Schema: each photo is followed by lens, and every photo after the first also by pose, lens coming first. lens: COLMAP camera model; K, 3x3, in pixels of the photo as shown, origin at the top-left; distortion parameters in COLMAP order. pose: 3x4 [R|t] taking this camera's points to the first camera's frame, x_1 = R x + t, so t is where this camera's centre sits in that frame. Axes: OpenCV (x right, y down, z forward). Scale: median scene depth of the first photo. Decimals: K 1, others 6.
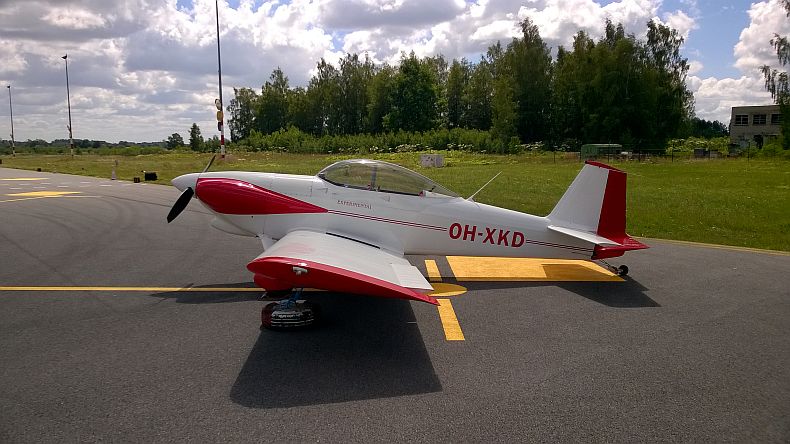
lens RADIAL K [[610.3, 0, 395.0], [0, 610.3, 222.0], [0, 0, 1]] dist [-0.008625, -0.010825]
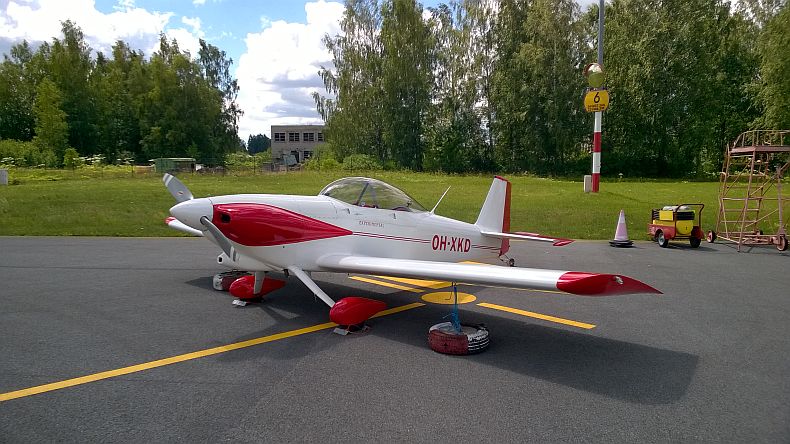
lens RADIAL K [[604.5, 0, 395.0], [0, 604.5, 222.0], [0, 0, 1]] dist [0.046231, -0.125360]
pose [[0.728745, -0.066754, 0.681523, -0.652271], [0.080951, 0.996657, 0.011061, -0.037369], [-0.679983, 0.047109, 0.731713, 0.257539]]
